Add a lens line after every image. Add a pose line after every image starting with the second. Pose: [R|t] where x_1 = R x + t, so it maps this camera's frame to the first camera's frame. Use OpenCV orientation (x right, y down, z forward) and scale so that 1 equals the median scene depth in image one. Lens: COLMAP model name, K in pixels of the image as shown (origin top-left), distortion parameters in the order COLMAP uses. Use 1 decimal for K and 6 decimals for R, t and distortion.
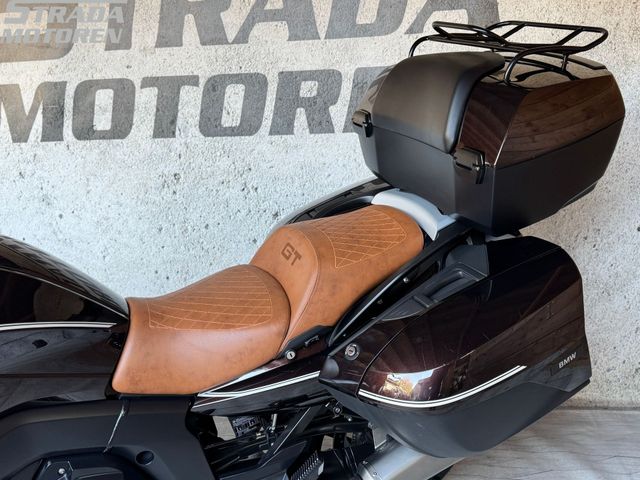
lens RADIAL K [[620.7, 0, 318.2], [0, 620.7, 248.3], [0, 0, 1]] dist [0.153766, -0.320697]
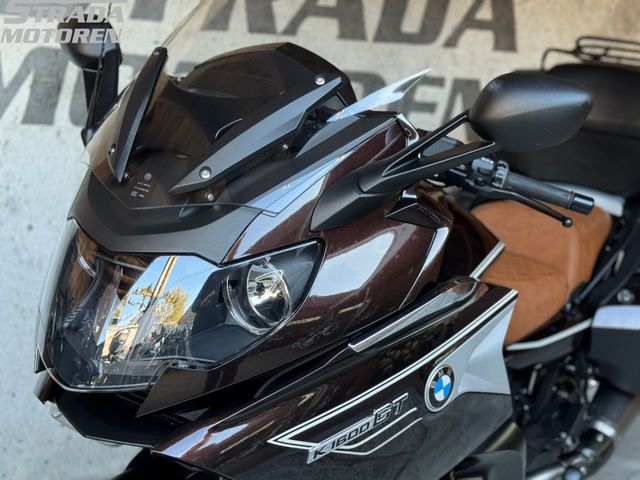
lens RADIAL K [[957.4, 0, 320.0], [0, 957.4, 240.0], [0, 0, 1]] dist [0.153566, -0.045171]
pose [[0.829108, 0.017139, 0.558826, -0.848702], [0.073264, 0.987580, -0.138988, 0.160521], [-0.554268, 0.156178, 0.817555, -0.107315]]
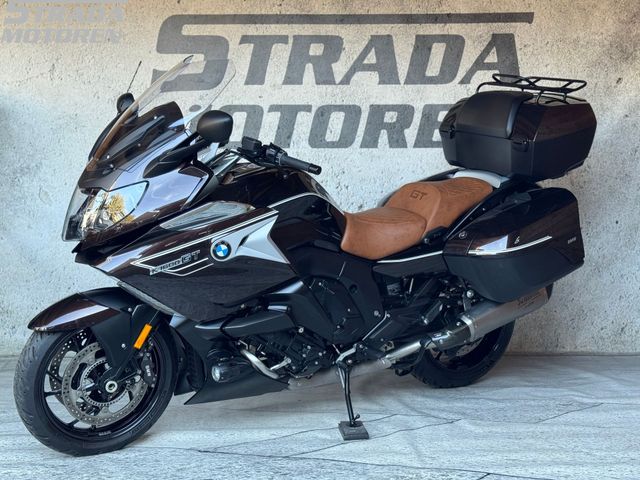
lens RADIAL K [[957.4, 0, 320.0], [0, 957.4, 240.0], [0, 0, 1]] dist [0.153566, -0.045171]
pose [[0.991204, 0.034805, 0.127684, -0.444470], [-0.009914, 0.981615, -0.190617, 0.440053], [-0.131971, 0.187674, 0.973325, -1.058639]]
